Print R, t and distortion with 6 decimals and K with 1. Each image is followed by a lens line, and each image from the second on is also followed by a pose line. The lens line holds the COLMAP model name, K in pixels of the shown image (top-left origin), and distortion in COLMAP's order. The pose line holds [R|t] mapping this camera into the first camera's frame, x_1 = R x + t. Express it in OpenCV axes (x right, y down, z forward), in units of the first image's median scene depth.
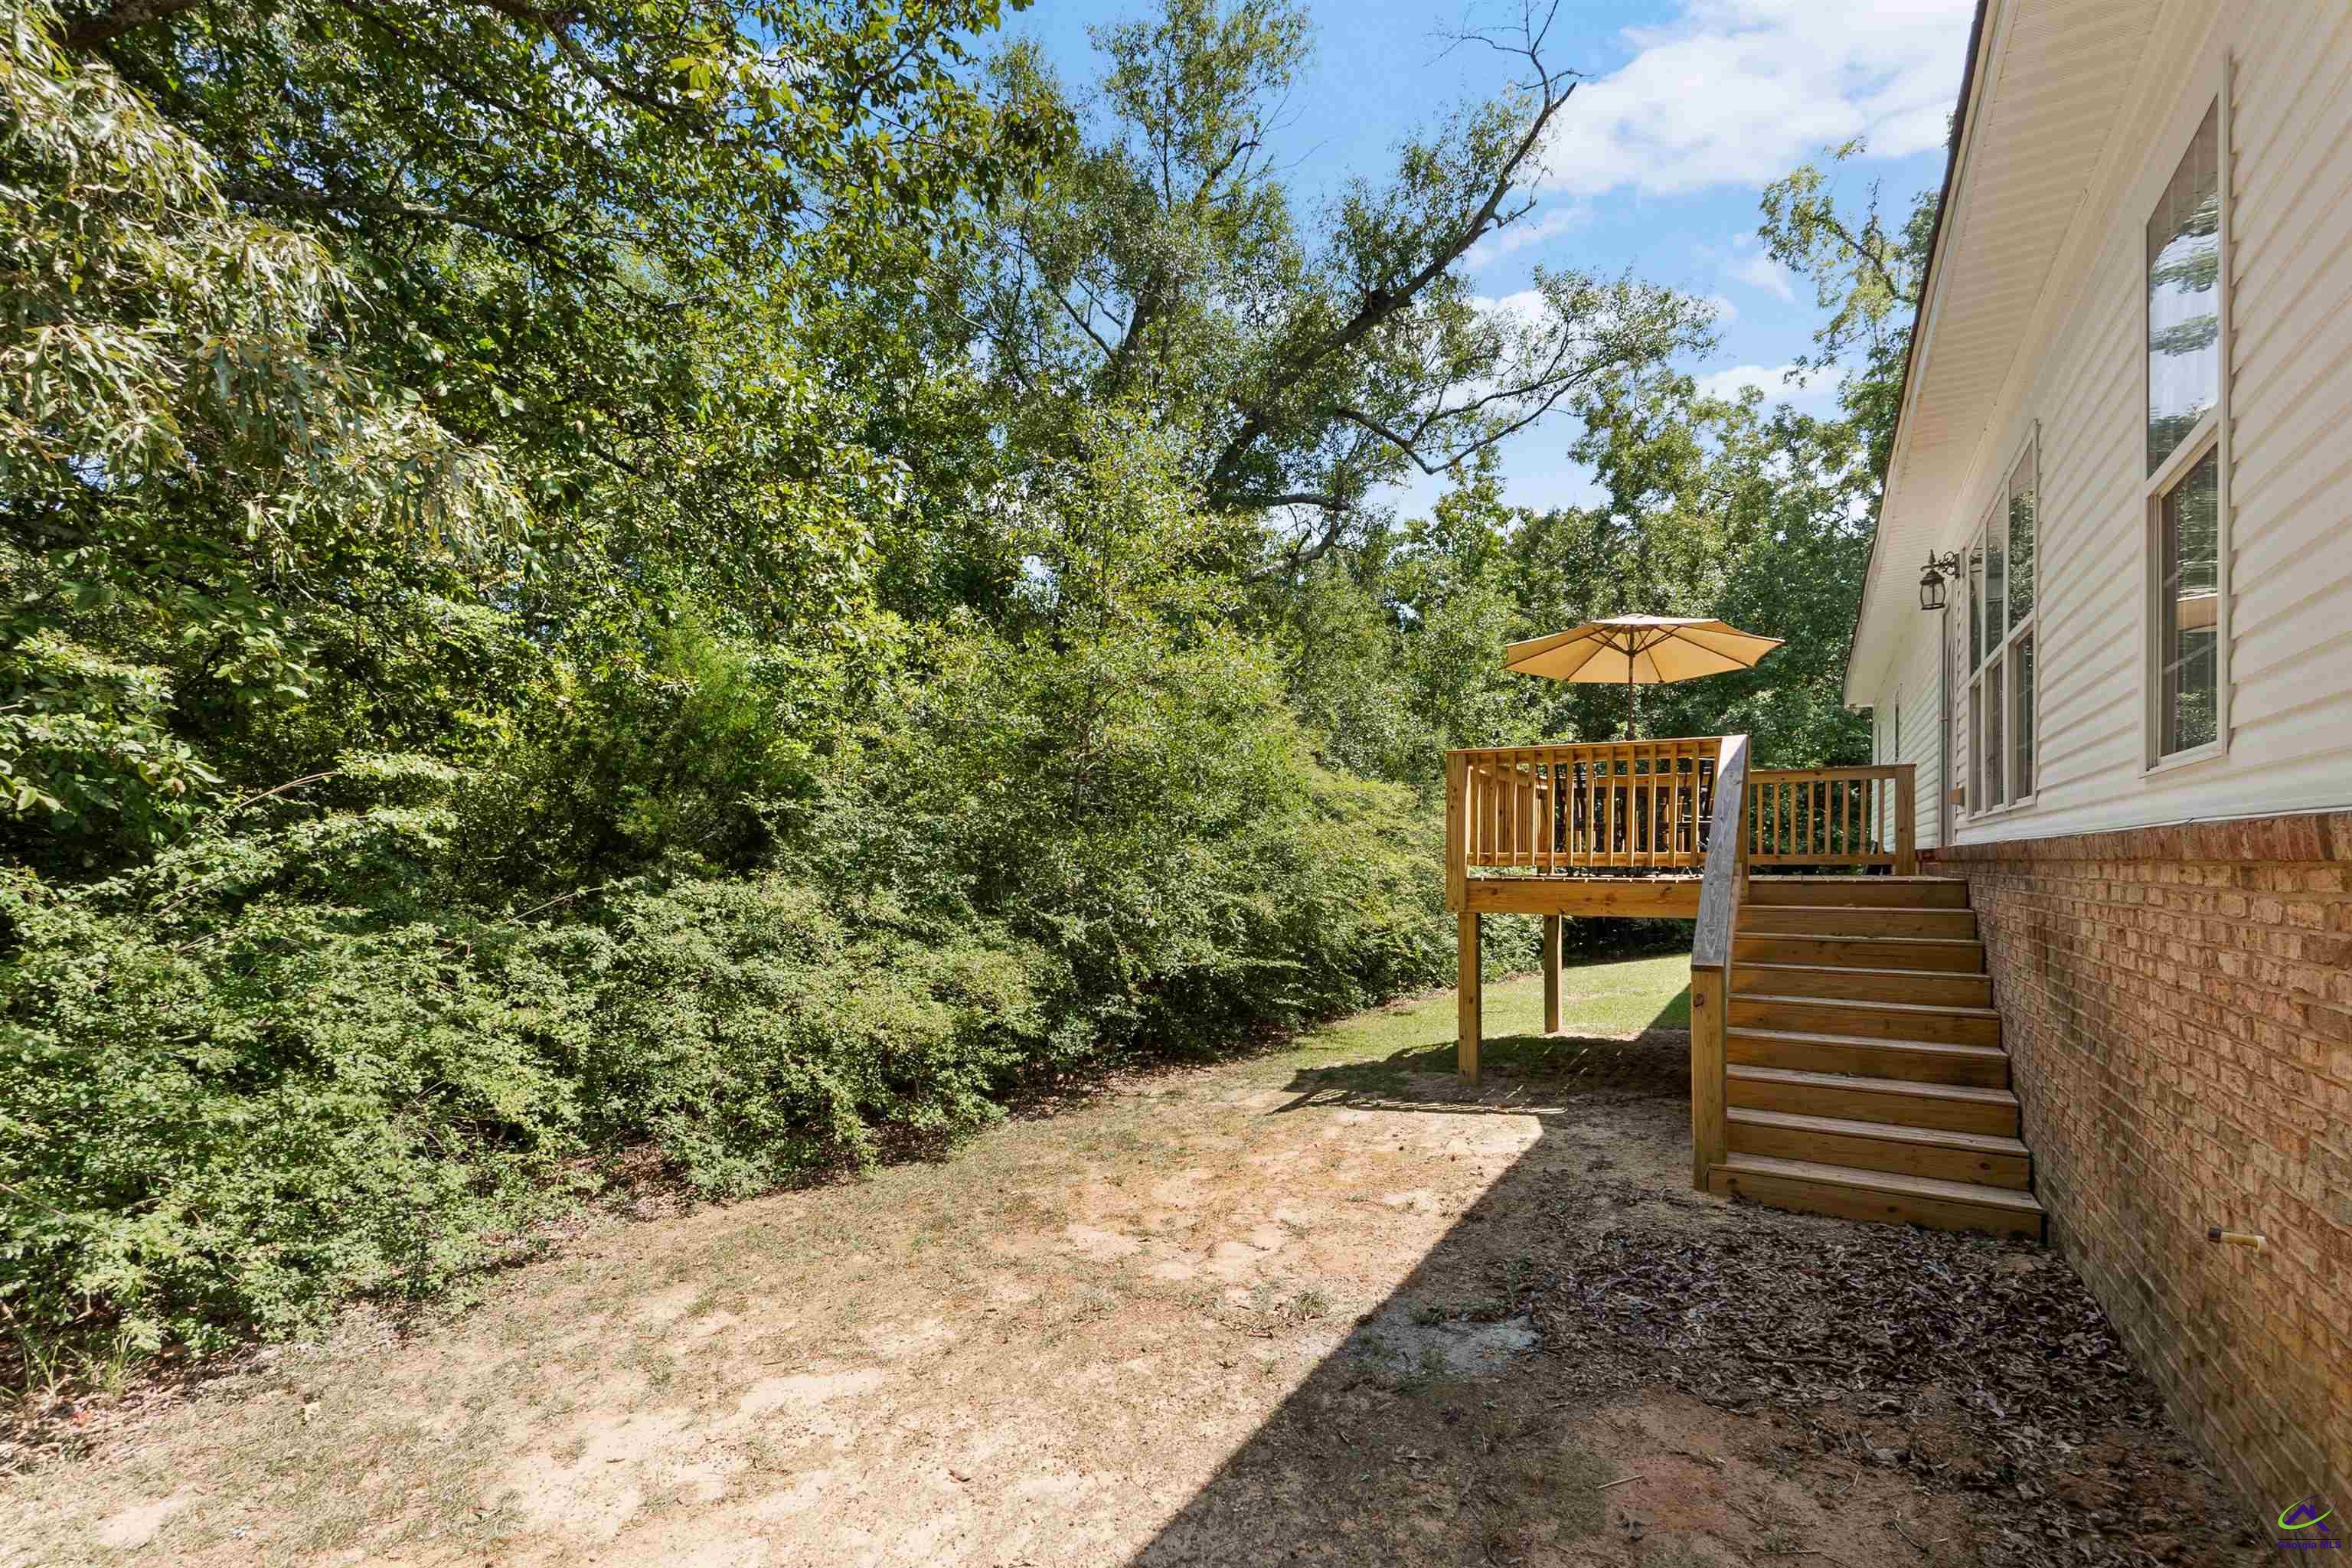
lens RADIAL K [[1043.1, 0, 1181.9], [0, 1043.1, 872.4], [0, 0, 1]] dist [0.000874, 0.000098]
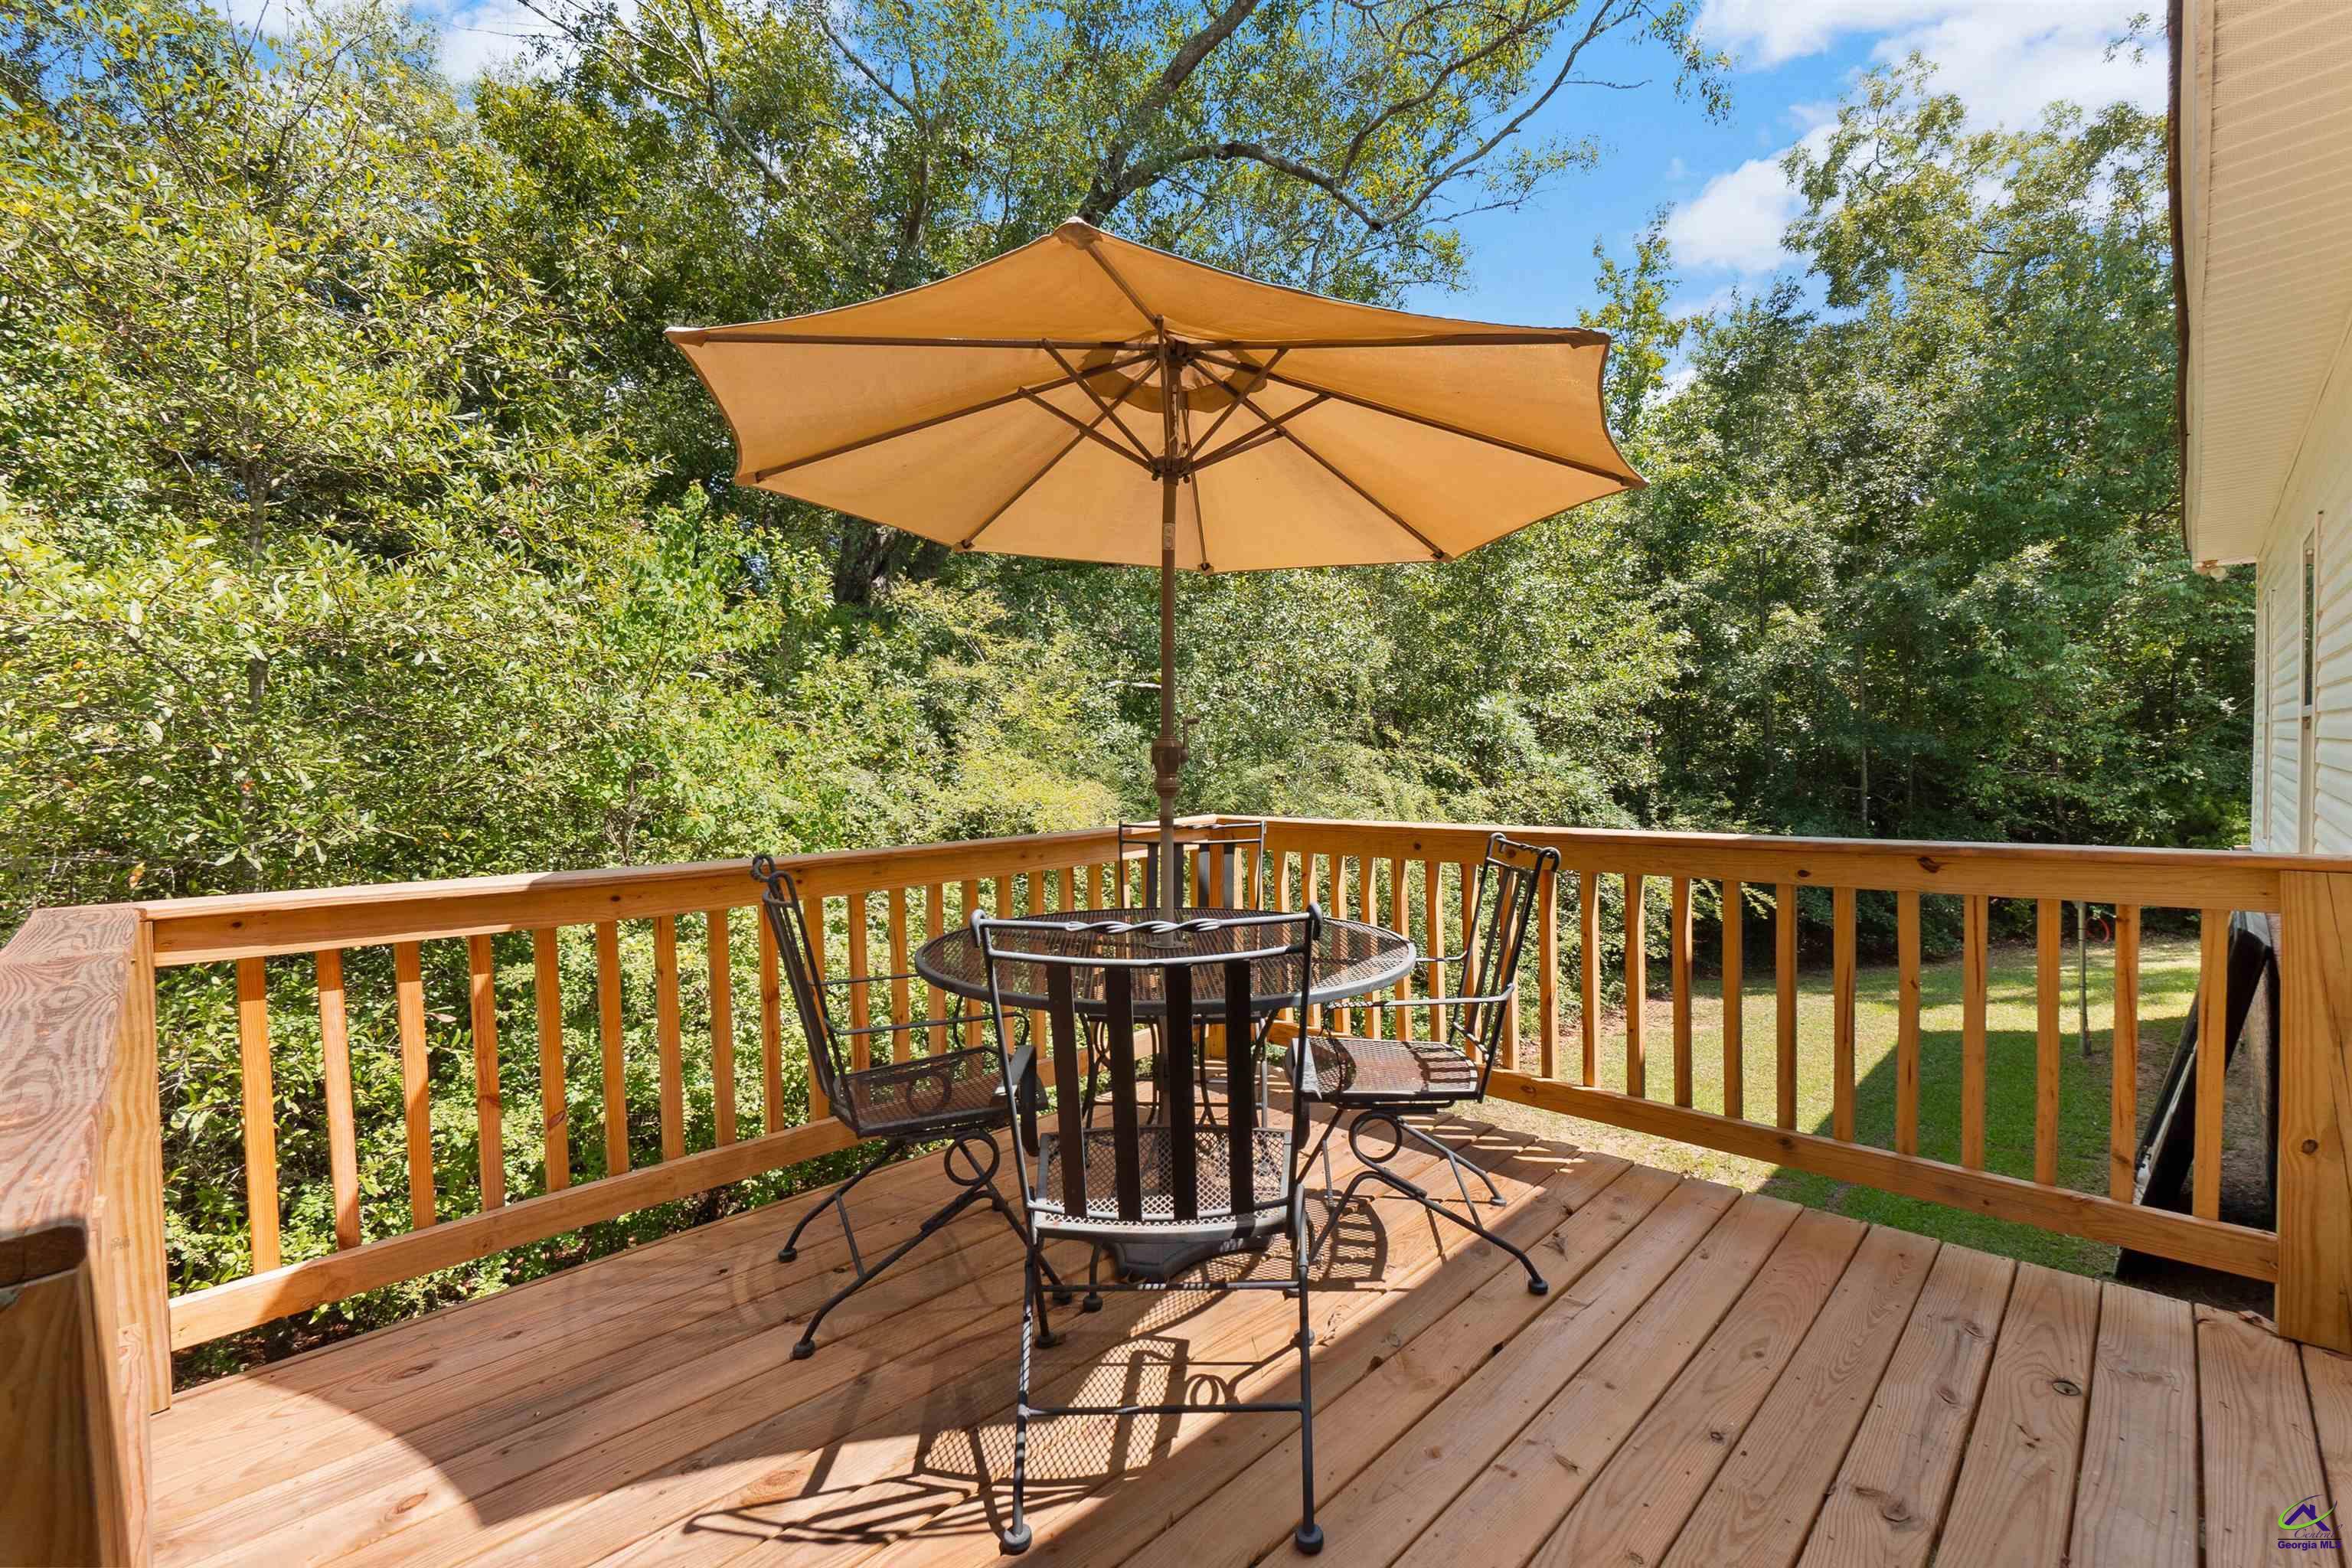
lens RADIAL K [[1016.8, 0, 1184.3], [0, 1016.8, 787.0], [0, 0, 1]] dist [-0.000214, 0.000344]
pose [[0.973050, 0.003611, -0.230564, 0.374440], [0.002996, 0.999595, 0.028299, -0.091064], [0.230573, -0.028228, 0.972646, 0.539585]]
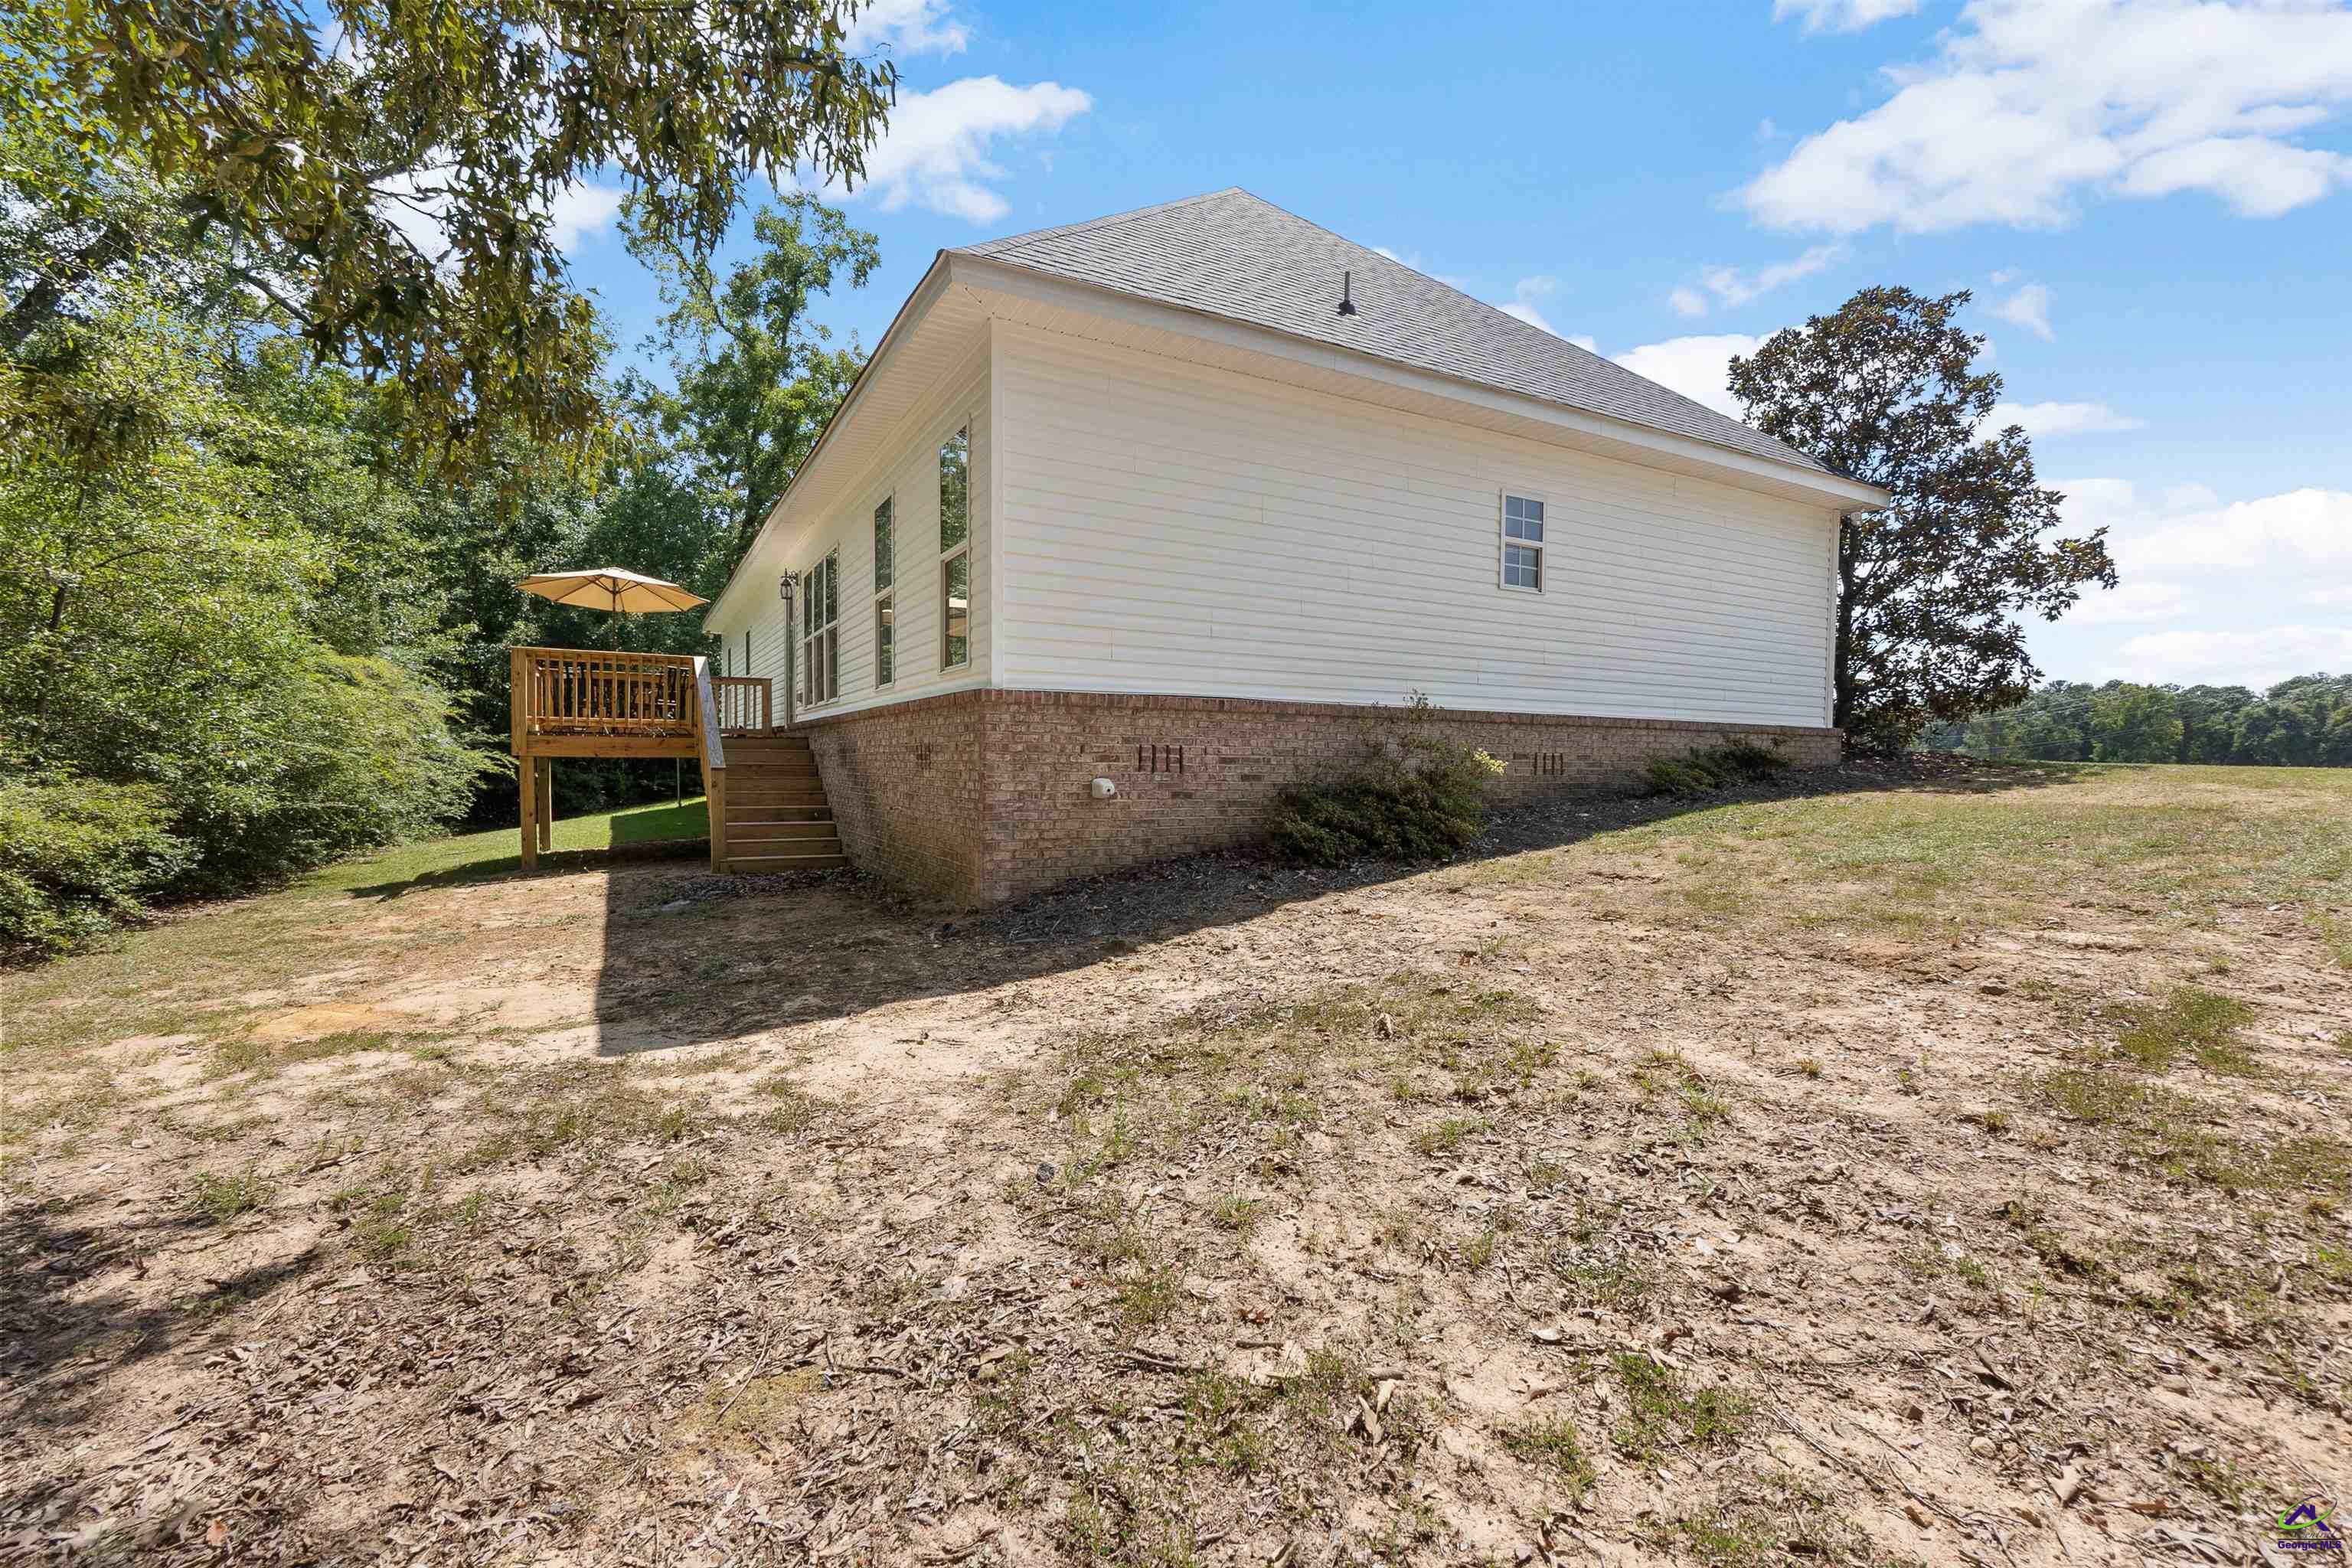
lens RADIAL K [[1023.6, 0, 1183.7], [0, 1023.6, 764.1], [0, 0, 1]] dist [-0.004154, -0.000406]
pose [[0.497398, 0.001606, 0.867521, -0.455548], [0.002768, 0.999990, -0.003439, 0.049482], [-0.867518, 0.004112, 0.497389, -0.472903]]
